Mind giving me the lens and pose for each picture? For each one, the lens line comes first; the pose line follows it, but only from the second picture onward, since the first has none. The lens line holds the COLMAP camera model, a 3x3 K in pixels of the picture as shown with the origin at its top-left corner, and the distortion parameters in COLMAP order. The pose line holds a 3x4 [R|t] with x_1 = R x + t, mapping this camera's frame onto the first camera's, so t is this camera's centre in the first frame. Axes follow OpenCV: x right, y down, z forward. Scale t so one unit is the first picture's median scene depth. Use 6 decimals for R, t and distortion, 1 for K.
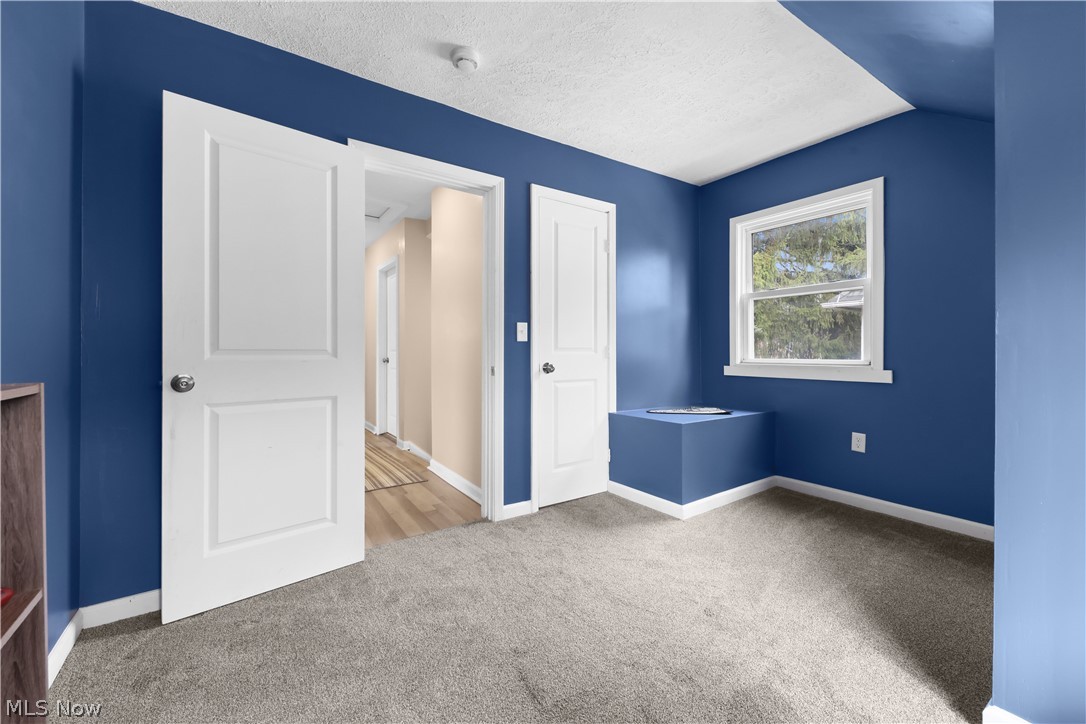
lens RADIAL K [[446.0, 0, 546.8], [0, 446.0, 351.6], [0, 0, 1]] dist [-0.002290, -0.000299]
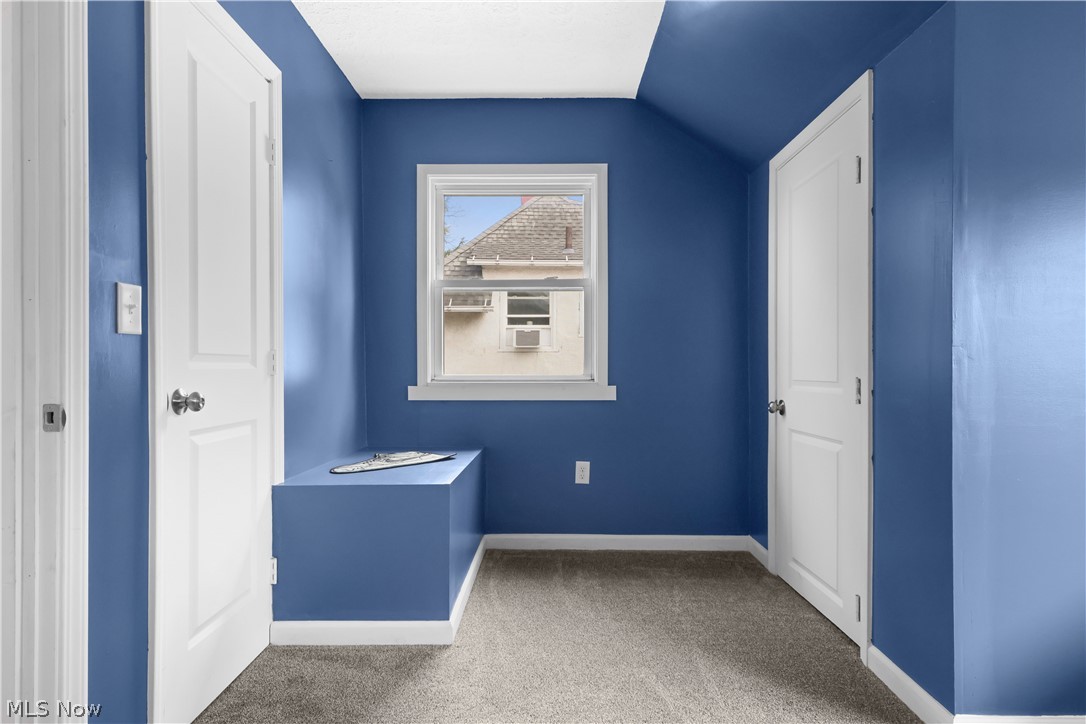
lens RADIAL K [[598.6, 0, 544.6], [0, 598.6, 370.5], [0, 0, 1]] dist [0.007823, 0.001452]
pose [[0.568504, -0.004337, 0.822669, -0.269310], [0.000502, 0.999988, 0.004925, 0.005869], [-0.822680, -0.002386, 0.568499, 0.417035]]
